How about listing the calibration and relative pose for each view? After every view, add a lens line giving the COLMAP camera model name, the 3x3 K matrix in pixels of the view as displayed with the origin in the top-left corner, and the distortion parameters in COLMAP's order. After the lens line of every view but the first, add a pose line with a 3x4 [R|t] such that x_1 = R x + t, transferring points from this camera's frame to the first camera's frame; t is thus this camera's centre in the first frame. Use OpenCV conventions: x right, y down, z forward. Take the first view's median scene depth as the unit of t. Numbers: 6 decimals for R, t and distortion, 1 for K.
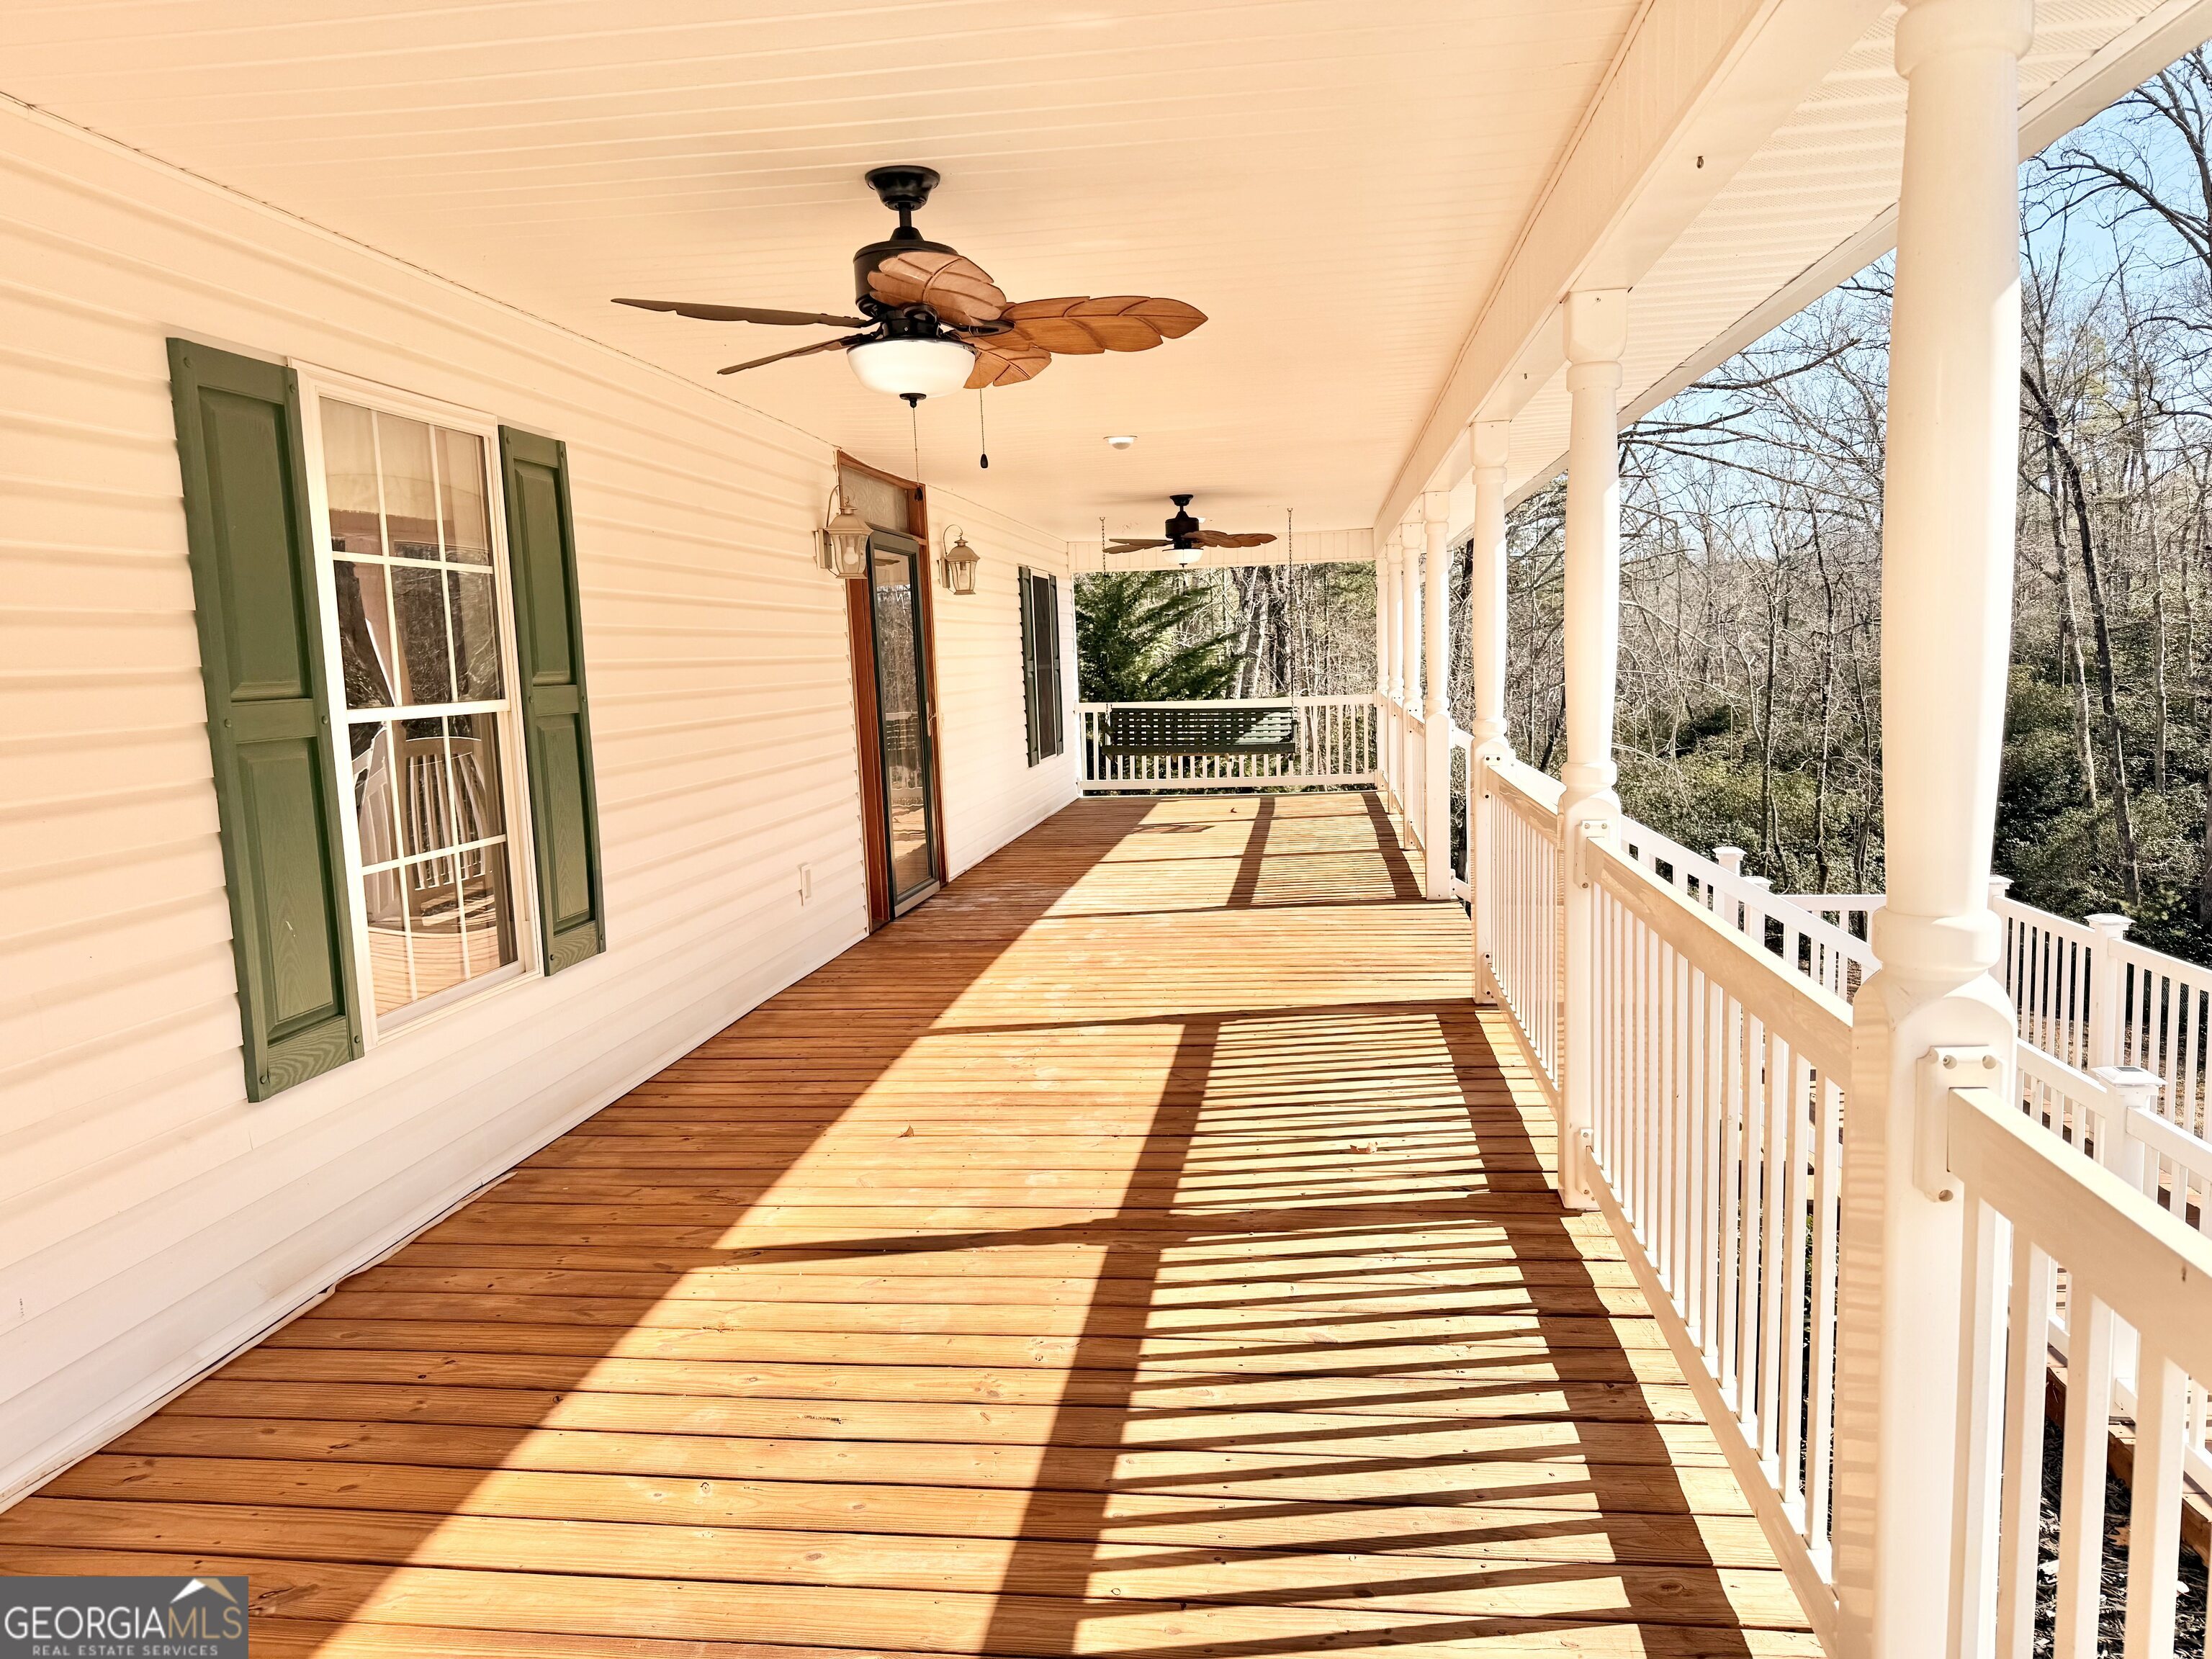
lens RADIAL K [[1581.1, 0, 1118.6], [0, 1581.1, 832.1], [0, 0, 1]] dist [0.079006, -0.045276]
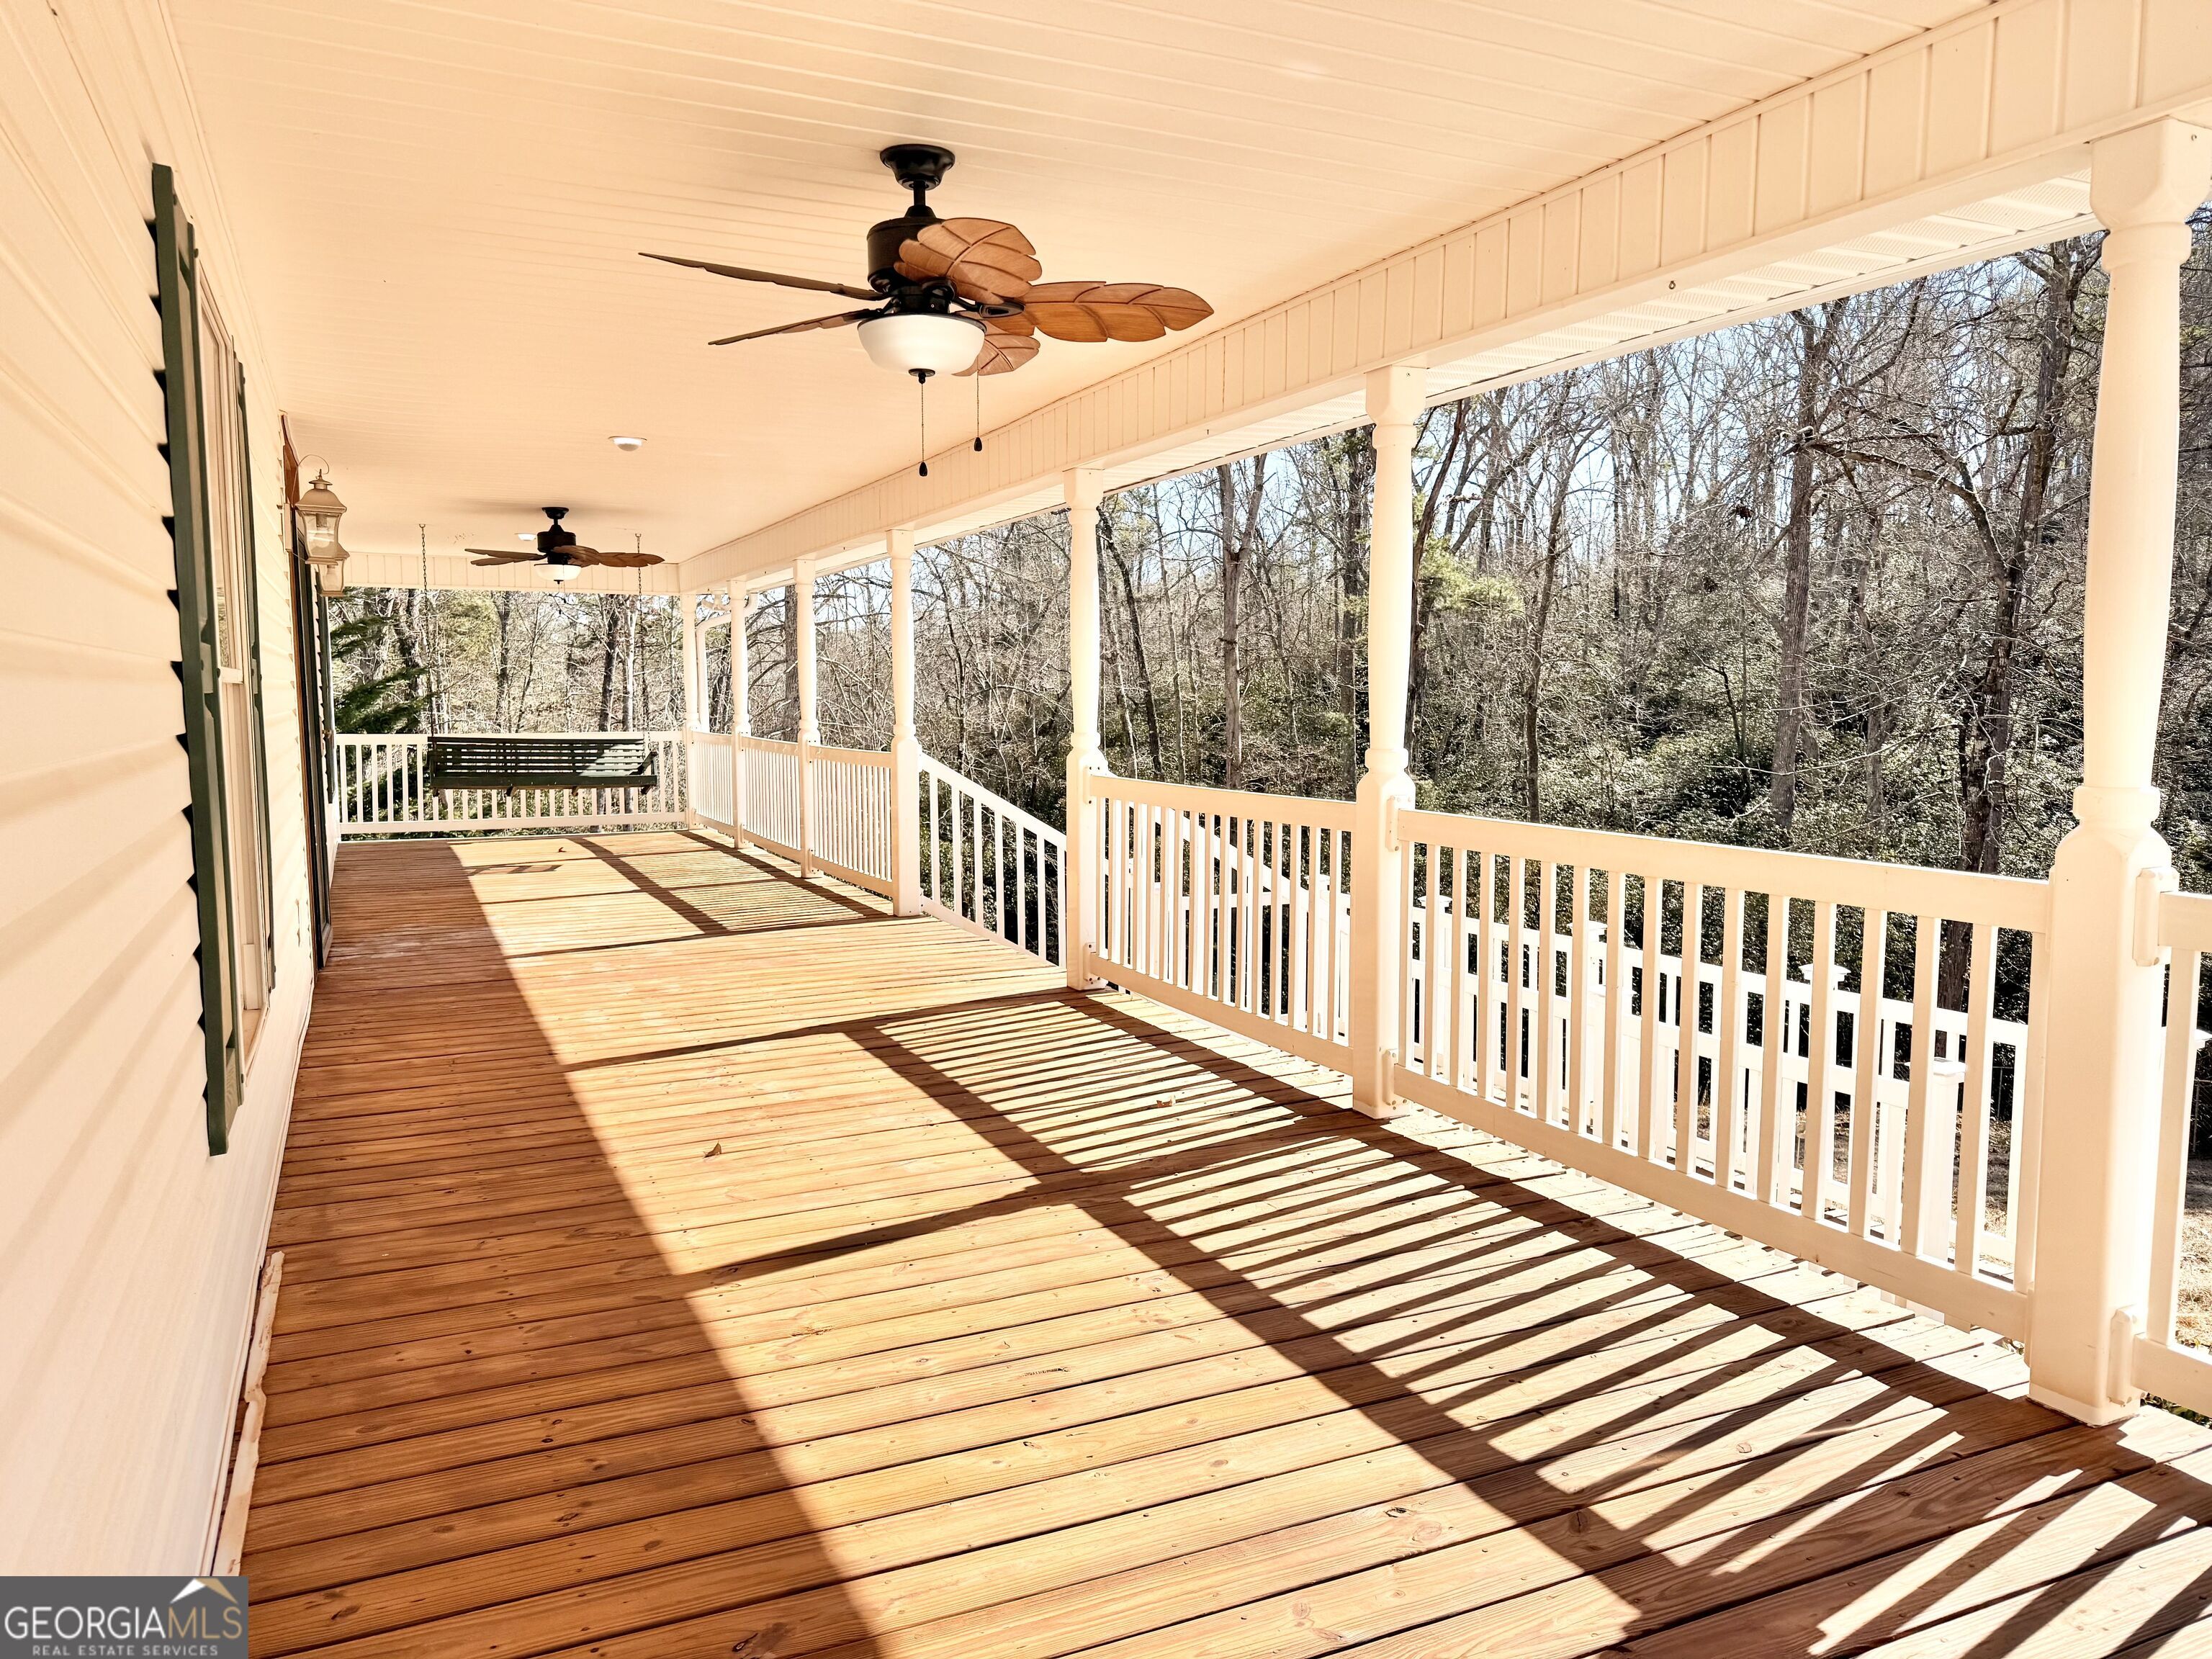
lens RADIAL K [[1581.1, 0, 1144.4], [0, 1581.1, 802.5], [0, 0, 1]] dist [0.079006, -0.045276]
pose [[0.837897, -0.008183, 0.545767, -0.507641], [0.038759, 0.998256, -0.044538, 0.044987], [-0.544451, 0.058472, 0.836752, 0.087200]]
